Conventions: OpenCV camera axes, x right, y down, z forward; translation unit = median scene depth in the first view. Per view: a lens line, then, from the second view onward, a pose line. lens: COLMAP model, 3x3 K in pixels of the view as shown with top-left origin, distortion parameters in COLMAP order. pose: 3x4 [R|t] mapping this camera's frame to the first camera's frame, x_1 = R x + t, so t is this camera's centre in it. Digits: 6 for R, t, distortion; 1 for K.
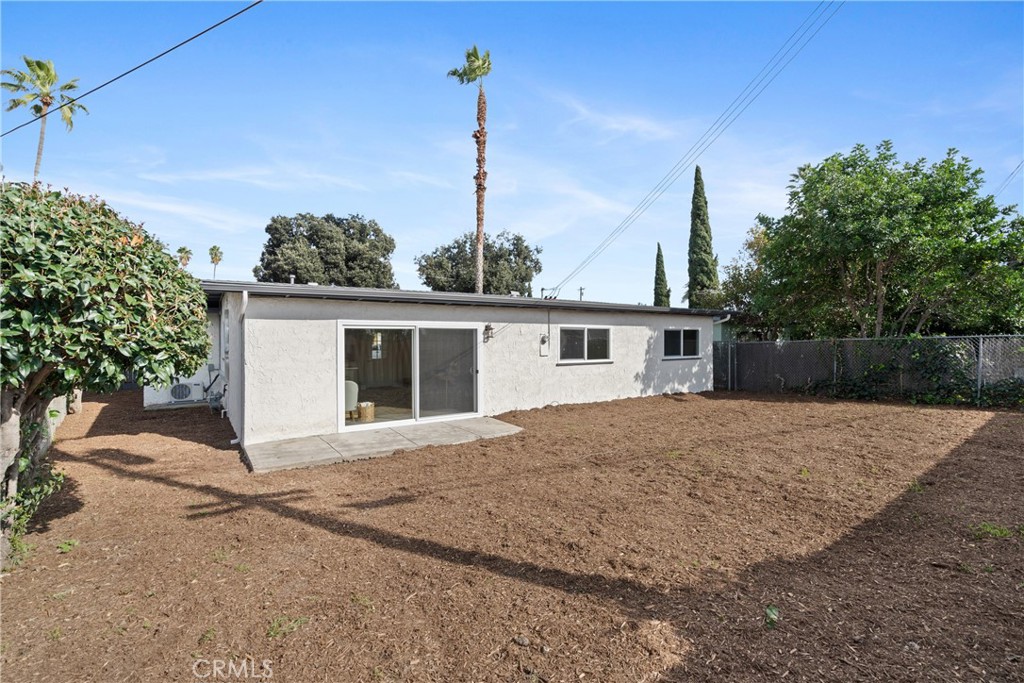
lens RADIAL K [[466.1, 0, 512.0], [0, 466.1, 341.5], [0, 0, 1]] dist [0.013803, 0.000076]
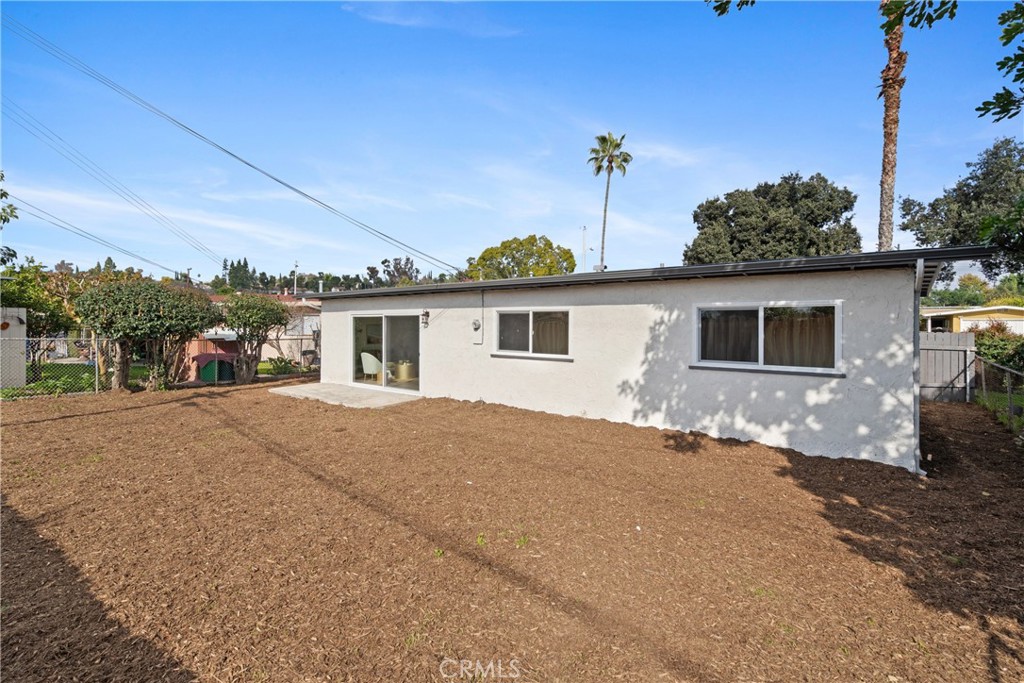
lens RADIAL K [[471.6, 0, 509.7], [0, 471.6, 336.3], [0, 0, 1]] dist [0.000598, 0.000289]
pose [[0.307745, 0.027988, -0.951057, 0.842926], [-0.009516, 0.999608, 0.026337, -0.007311], [0.951421, 0.000945, 0.307890, 0.701720]]
